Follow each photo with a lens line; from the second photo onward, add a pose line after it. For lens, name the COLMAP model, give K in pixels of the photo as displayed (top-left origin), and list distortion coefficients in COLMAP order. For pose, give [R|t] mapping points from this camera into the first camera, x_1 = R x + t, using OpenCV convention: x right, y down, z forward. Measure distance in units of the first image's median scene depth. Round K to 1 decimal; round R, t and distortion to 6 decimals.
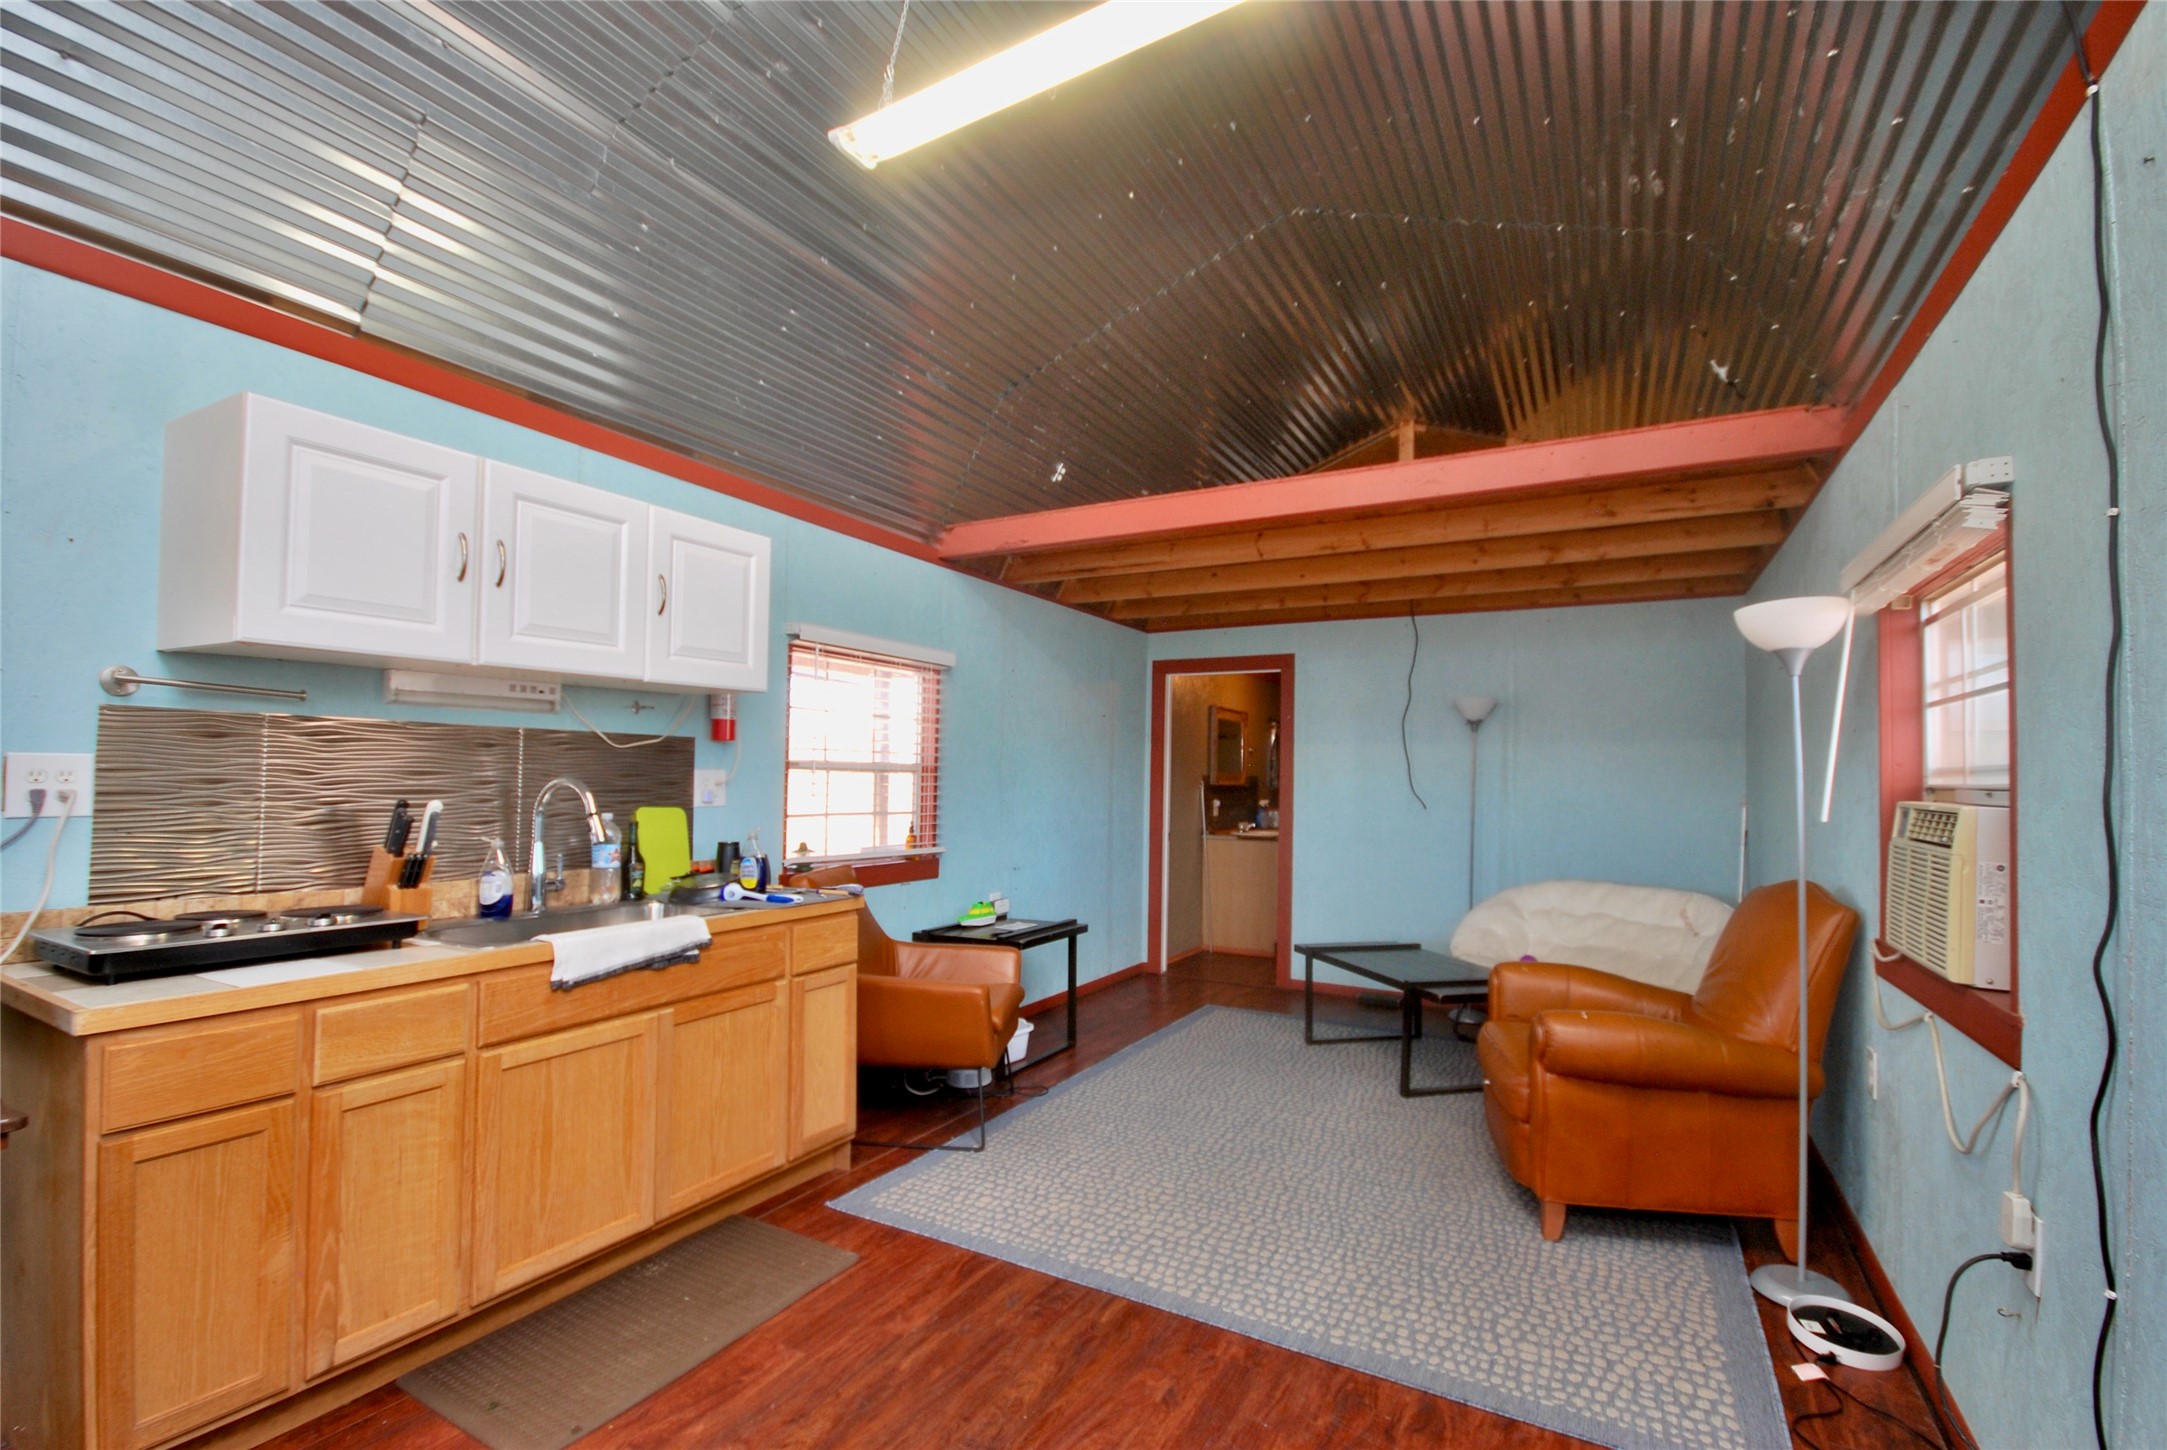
lens RADIAL K [[948.8, 0, 1091.4], [0, 948.8, 745.5], [0, 0, 1]] dist [0.015509, -0.016198]
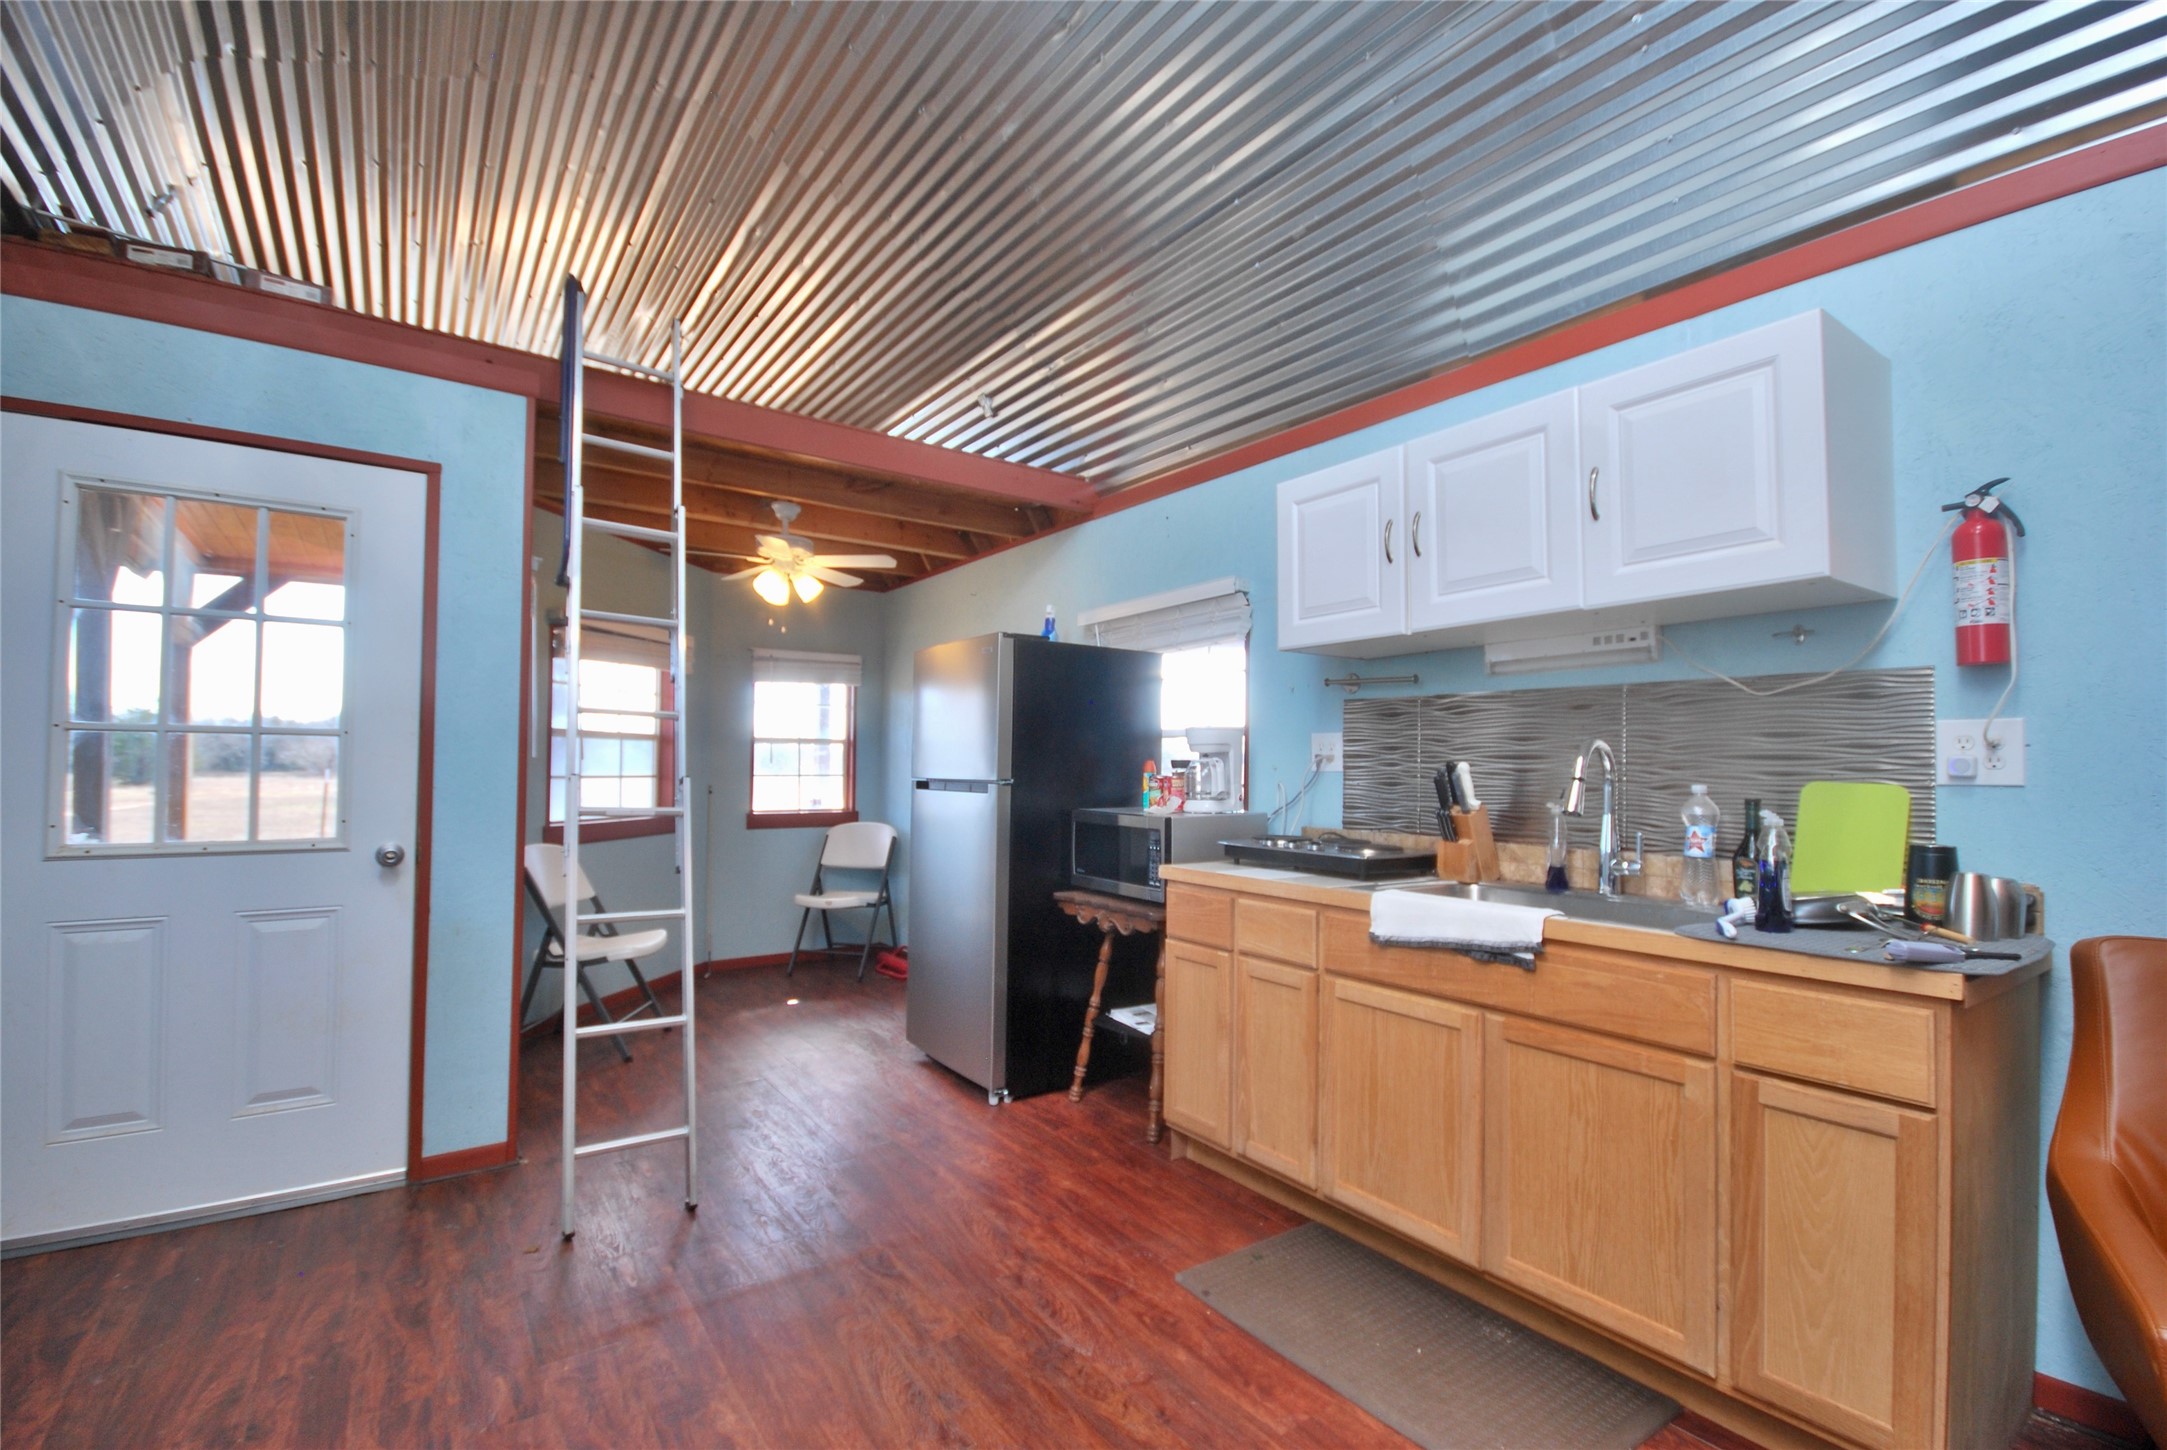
lens RADIAL K [[948.8, 0, 1091.4], [0, 948.8, 745.5], [0, 0, 1]] dist [0.015509, -0.016198]
pose [[-0.426876, -0.038375, -0.903496, 0.456537], [0.014679, 0.998674, -0.049353, 0.085317], [0.904191, -0.034330, -0.425746, 1.077240]]
